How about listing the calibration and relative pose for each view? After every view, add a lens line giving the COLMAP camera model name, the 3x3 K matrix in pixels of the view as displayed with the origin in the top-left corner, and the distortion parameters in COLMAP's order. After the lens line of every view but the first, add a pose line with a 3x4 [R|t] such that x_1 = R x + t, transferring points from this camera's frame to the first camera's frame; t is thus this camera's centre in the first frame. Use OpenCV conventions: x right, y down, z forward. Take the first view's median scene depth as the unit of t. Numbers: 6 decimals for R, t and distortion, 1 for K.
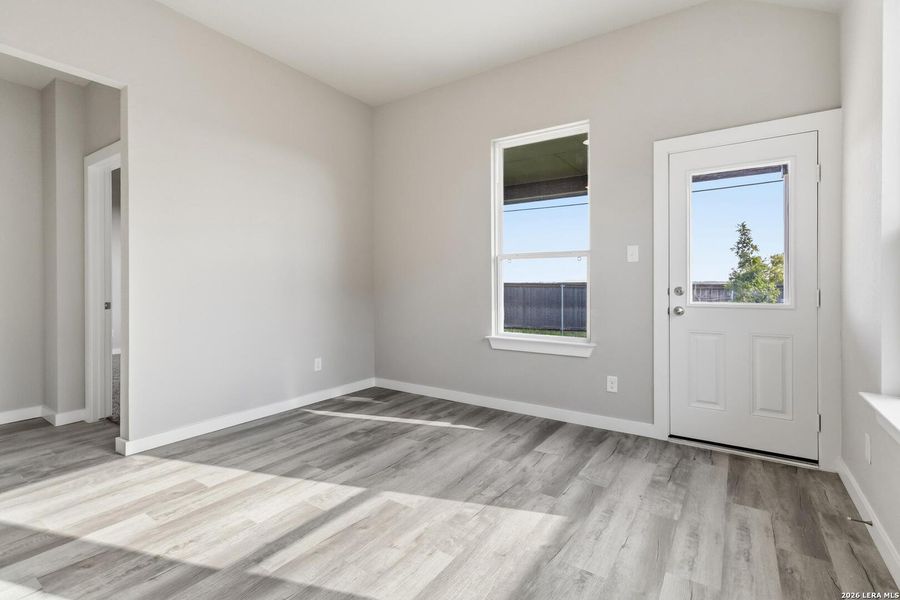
lens RADIAL K [[428.0, 0, 450.5], [0, 428.0, 295.0], [0, 0, 1]] dist [0.002341, 0.001152]
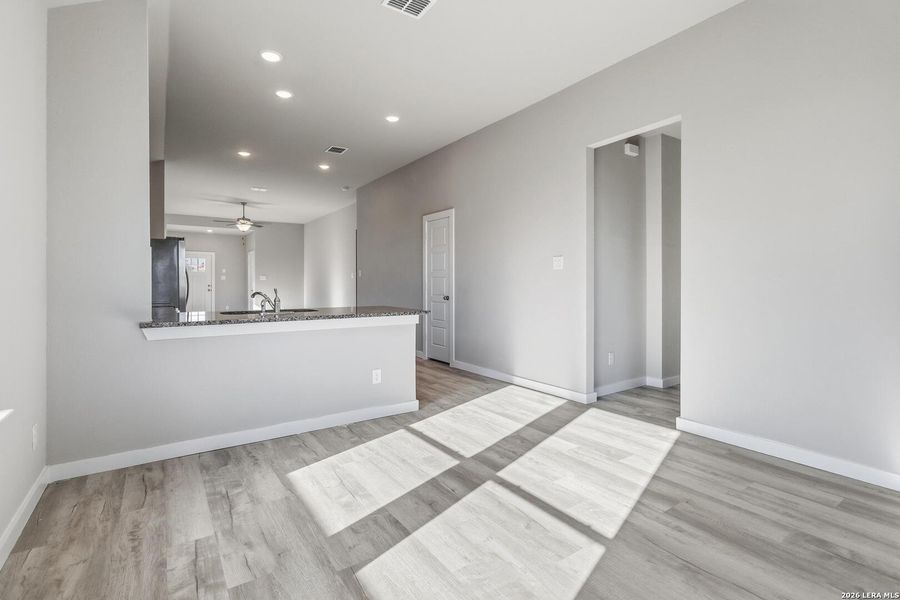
lens RADIAL K [[428.0, 0, 443.9], [0, 428.0, 279.5], [0, 0, 1]] dist [0.002341, 0.001152]
pose [[-0.373750, -0.006379, -0.927508, 0.621515], [-0.023625, 0.999717, 0.002644, -0.022143], [0.927229, 0.022900, -0.373795, 0.918776]]
